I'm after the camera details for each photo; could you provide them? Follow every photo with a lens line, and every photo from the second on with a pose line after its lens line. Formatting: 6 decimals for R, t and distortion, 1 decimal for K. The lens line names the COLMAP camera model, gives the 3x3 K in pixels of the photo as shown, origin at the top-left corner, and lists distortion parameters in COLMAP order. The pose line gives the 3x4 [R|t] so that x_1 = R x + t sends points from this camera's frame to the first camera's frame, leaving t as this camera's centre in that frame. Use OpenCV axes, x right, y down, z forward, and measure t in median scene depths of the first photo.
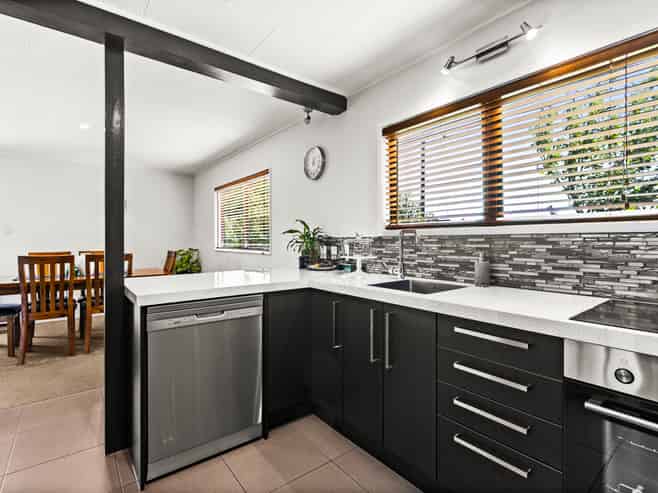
lens RADIAL K [[332.7, 0, 328.9], [0, 332.7, 246.0], [0, 0, 1]] dist [0.005251, 0.000552]
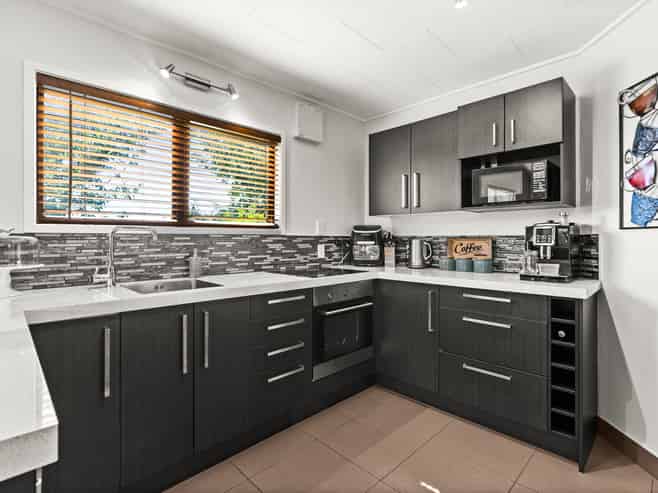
lens RADIAL K [[332.7, 0, 328.3], [0, 332.7, 241.1], [0, 0, 1]] dist [0.005251, 0.000552]
pose [[-0.124835, -0.003382, 0.992172, -0.746021], [0.015663, 0.999863, 0.005378, -0.008084], [-0.992054, 0.016212, -0.124765, 0.662553]]
